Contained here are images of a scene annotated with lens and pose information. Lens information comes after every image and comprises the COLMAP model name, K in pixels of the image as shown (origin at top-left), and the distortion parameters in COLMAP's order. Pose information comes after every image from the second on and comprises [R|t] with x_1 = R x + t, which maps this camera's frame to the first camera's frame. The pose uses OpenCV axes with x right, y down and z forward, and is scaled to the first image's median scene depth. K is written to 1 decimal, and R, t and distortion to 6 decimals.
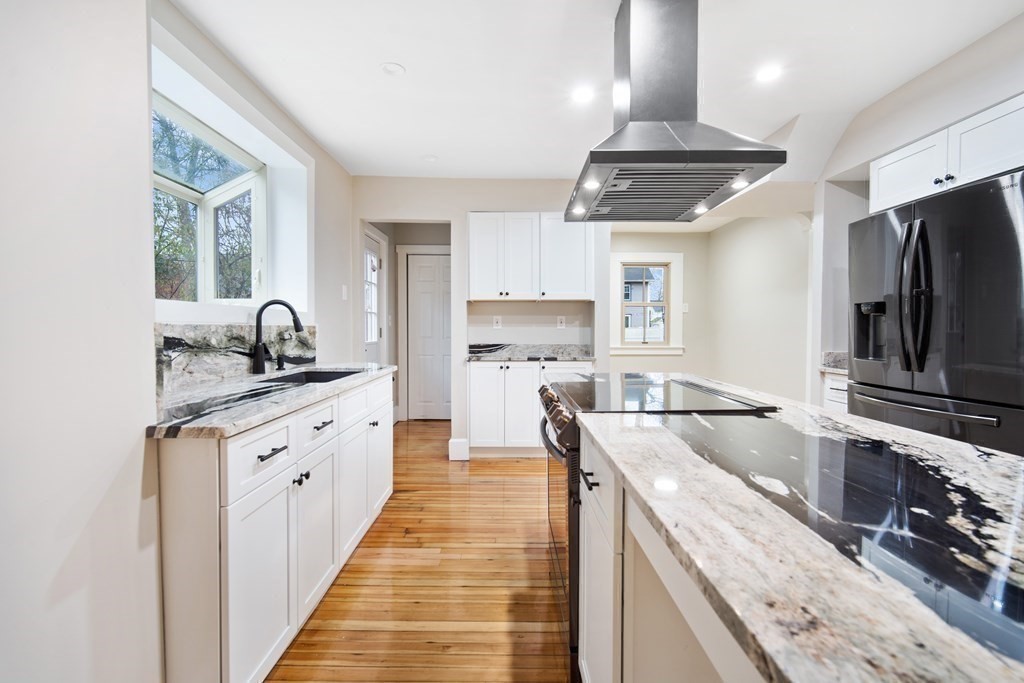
lens RADIAL K [[449.0, 0, 512.0], [0, 449.0, 341.5], [0, 0, 1]] dist [0.000148, -0.000341]
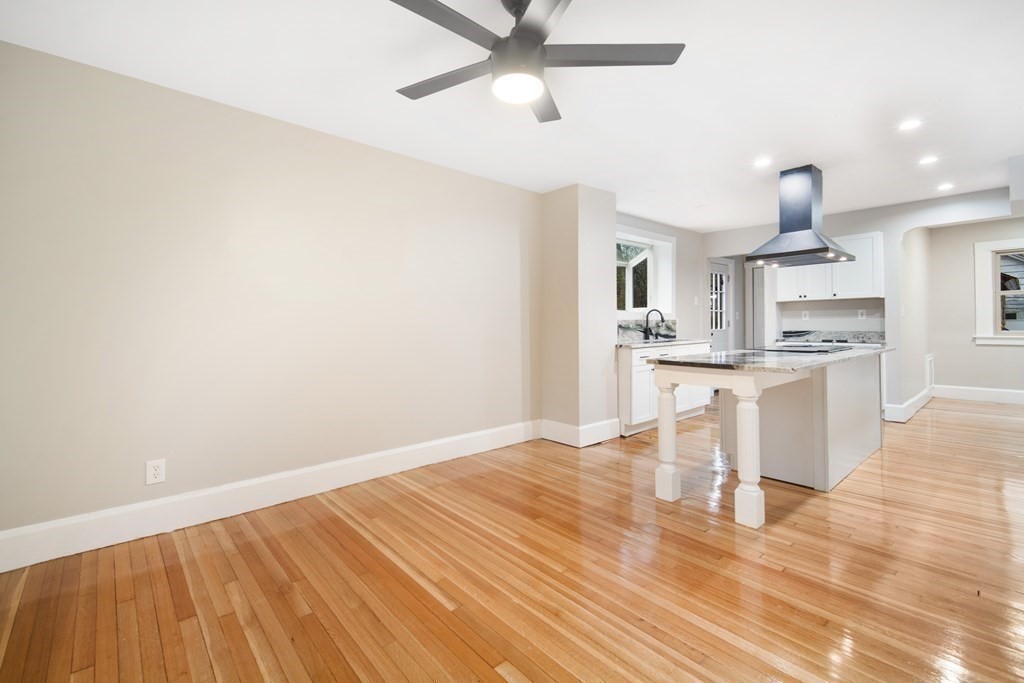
lens RADIAL K [[451.3, 0, 496.2], [0, 451.3, 321.3], [0, 0, 1]] dist [0.002797, -0.000343]
pose [[0.630095, -0.010688, -0.776445, 0.641864], [-0.013306, 0.999610, -0.024558, 0.032880], [0.776404, 0.025805, 0.629707, -0.920948]]
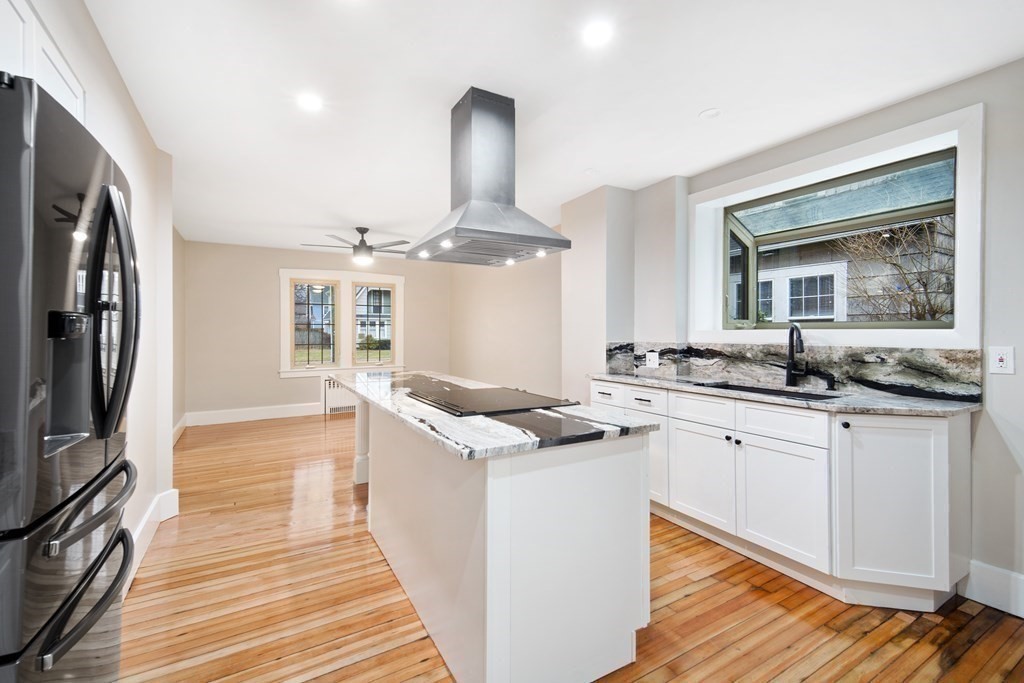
lens RADIAL K [[458.7, 0, 524.5], [0, 458.7, 331.9], [0, 0, 1]] dist [0.012811, -0.000590]
pose [[-0.854301, 0.002586, -0.519772, 0.539751], [-0.012758, 0.999582, 0.025942, -0.074985], [0.519621, 0.028793, -0.853911, 1.337815]]
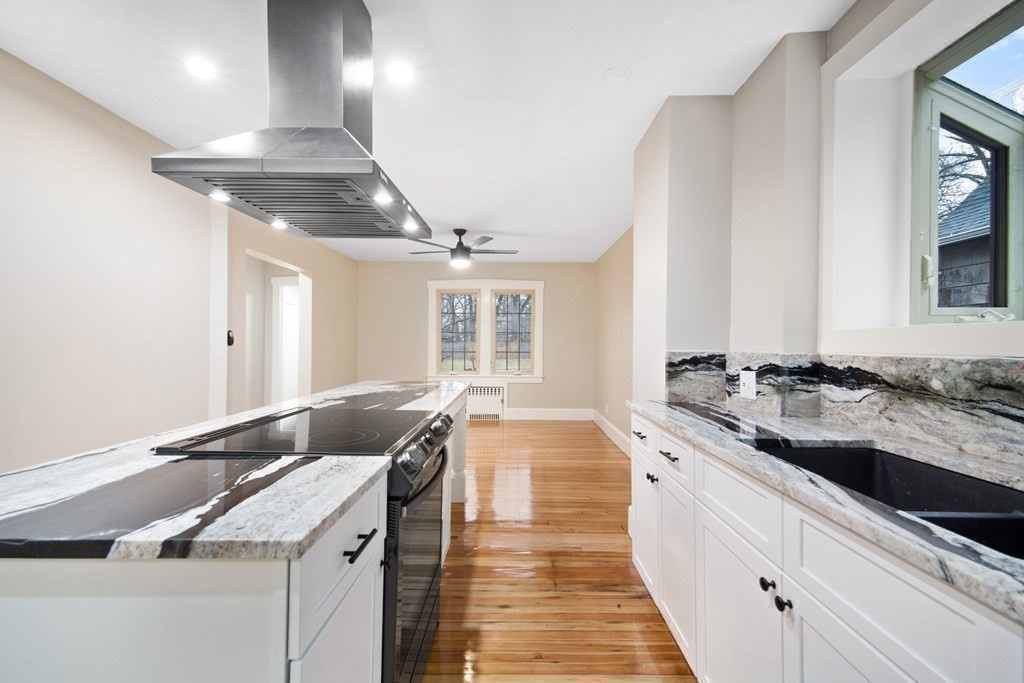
lens RADIAL K [[446.7, 0, 512.8], [0, 446.7, 342.2], [0, 0, 1]] dist [0.010317, -0.000590]
pose [[-0.999819, -0.003165, 0.018769, -0.056962], [-0.002681, 0.999666, 0.025714, -0.051837], [-0.018844, 0.025659, -0.999493, 1.143229]]
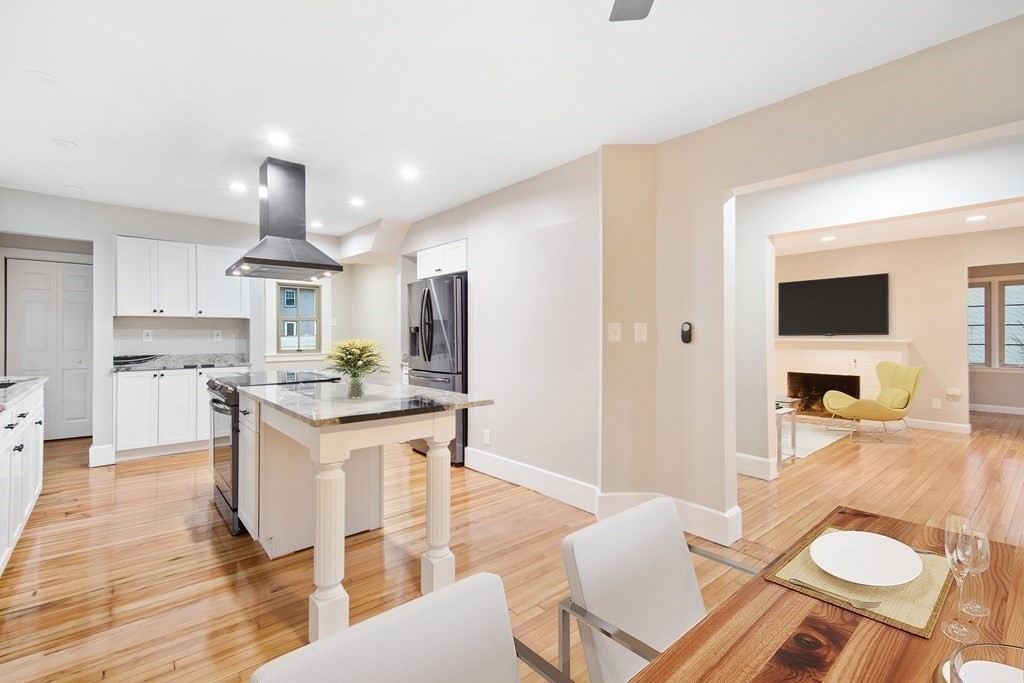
lens RADIAL K [[458.7, 0, 524.5], [0, 458.7, 331.9], [0, 0, 1]] dist [0.012811, -0.000590]
pose [[0.756043, 0.001799, 0.654520, -0.106437], [0.021147, 0.999407, -0.027174, -0.001669], [-0.654181, 0.034386, 0.755556, -0.642438]]
